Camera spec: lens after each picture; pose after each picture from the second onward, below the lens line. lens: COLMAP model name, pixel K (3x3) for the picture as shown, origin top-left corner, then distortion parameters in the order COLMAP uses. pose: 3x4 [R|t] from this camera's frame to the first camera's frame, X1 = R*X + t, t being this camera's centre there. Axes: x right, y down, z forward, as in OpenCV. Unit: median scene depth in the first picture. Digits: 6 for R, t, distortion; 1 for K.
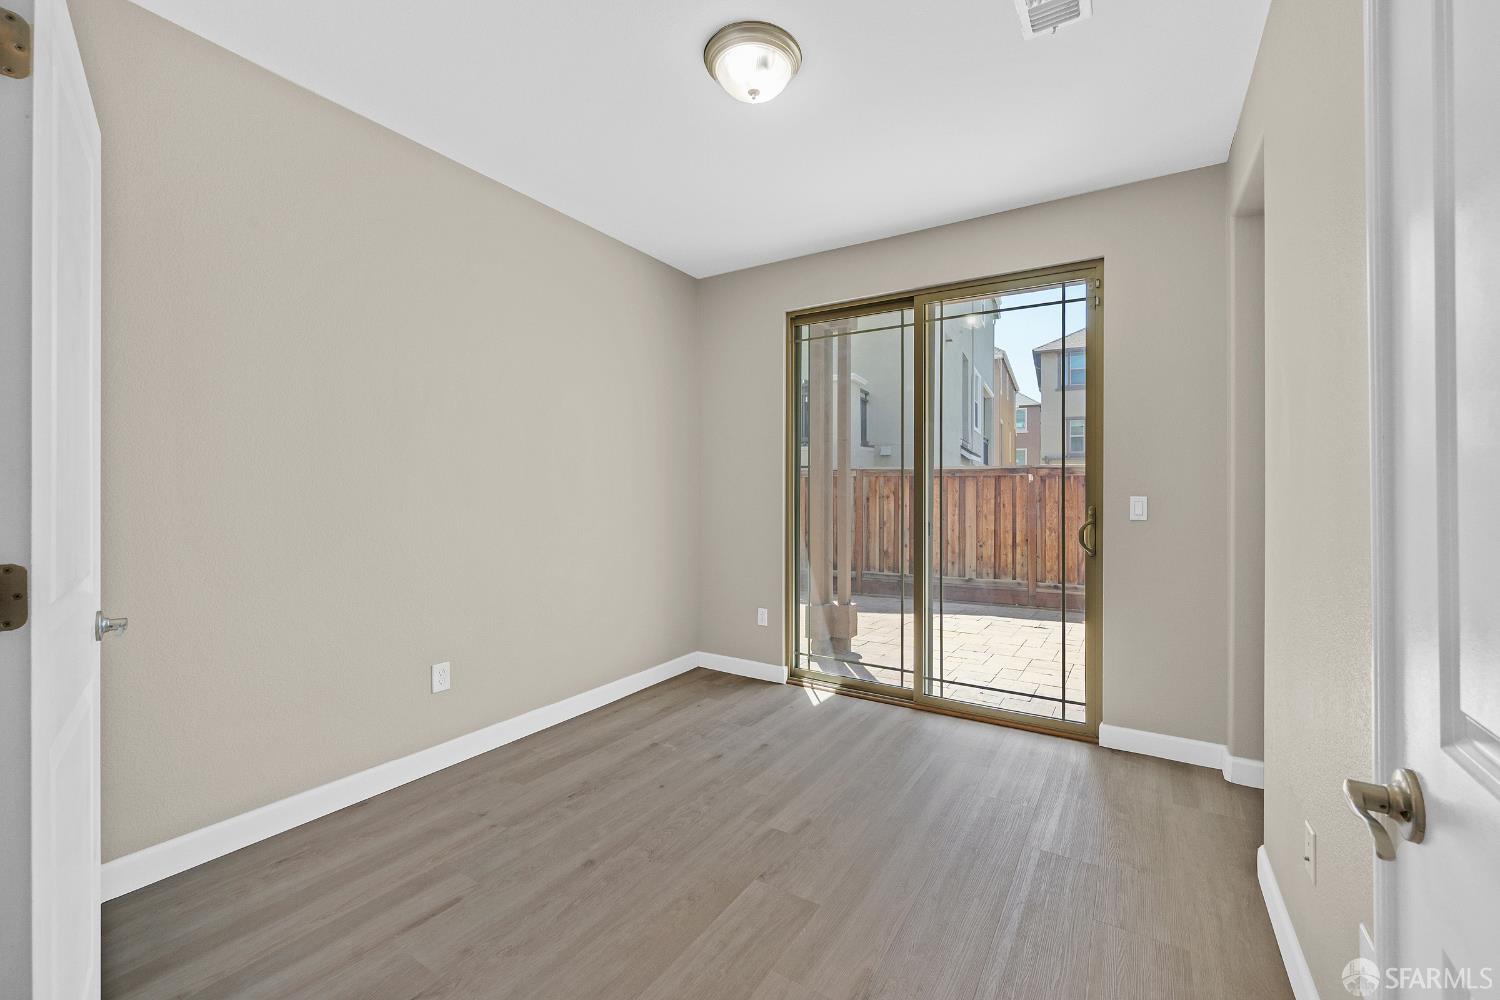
lens RADIAL K [[604.8, 0, 745.6], [0, 604.8, 498.1], [0, 0, 1]] dist [-0.011876, 0.000011]
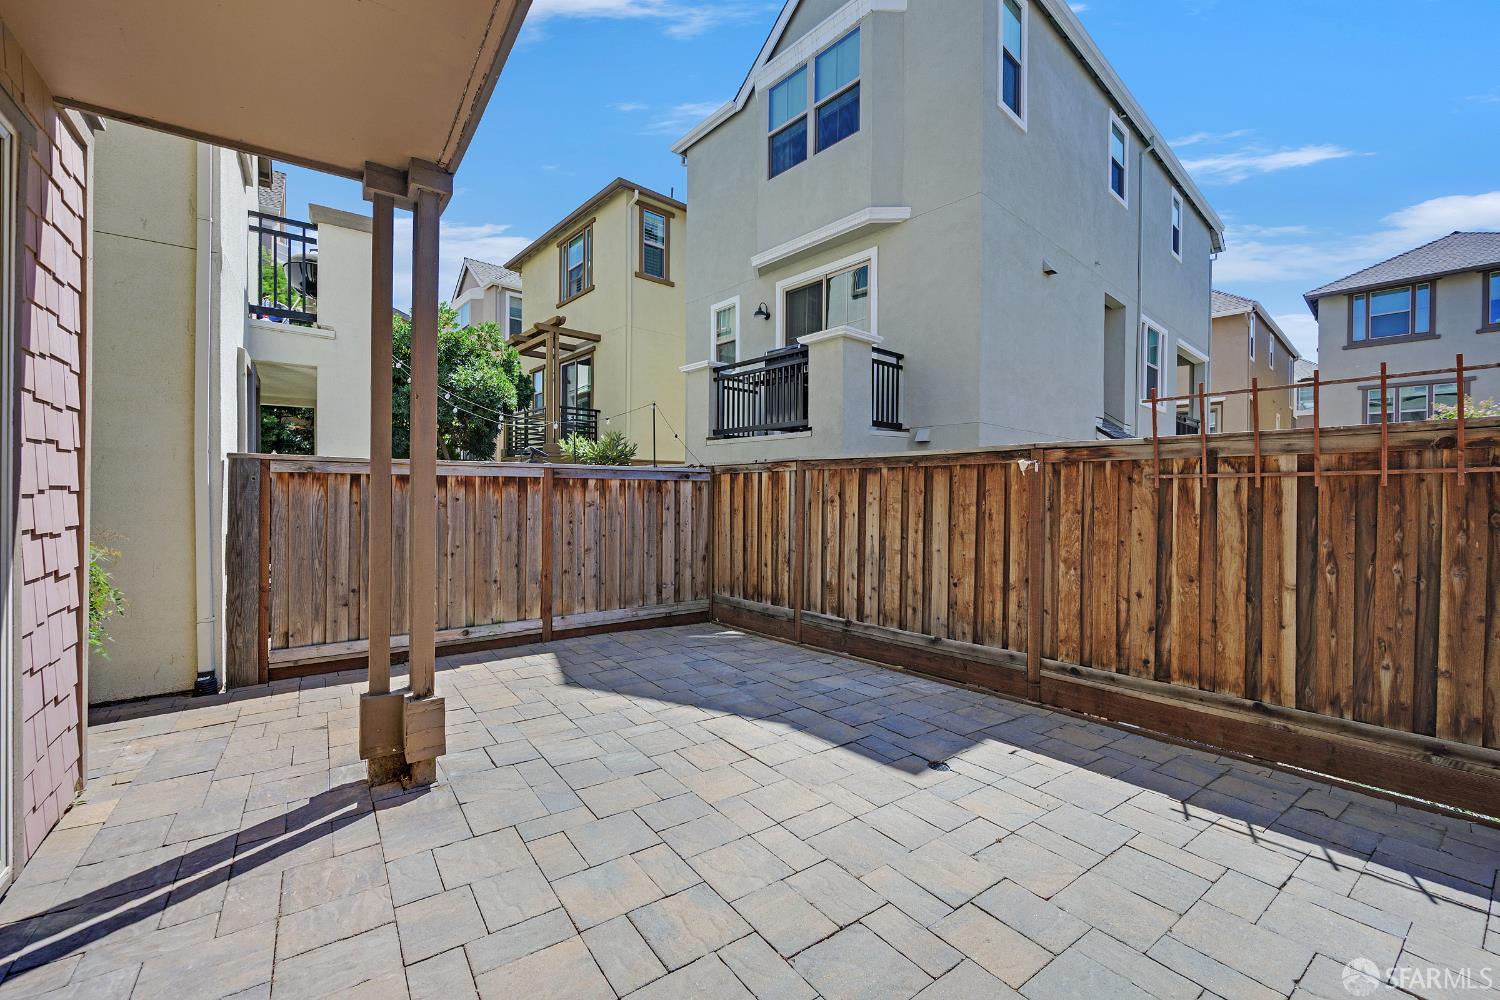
lens RADIAL K [[604.8, 0, 745.6], [0, 604.8, 498.1], [0, 0, 1]] dist [-0.011876, 0.000011]
pose [[0.931110, 0.003156, -0.364725, 0.415923], [-0.005598, 0.999968, -0.005639, -0.000332], [0.364696, 0.007293, 0.931098, 0.379809]]
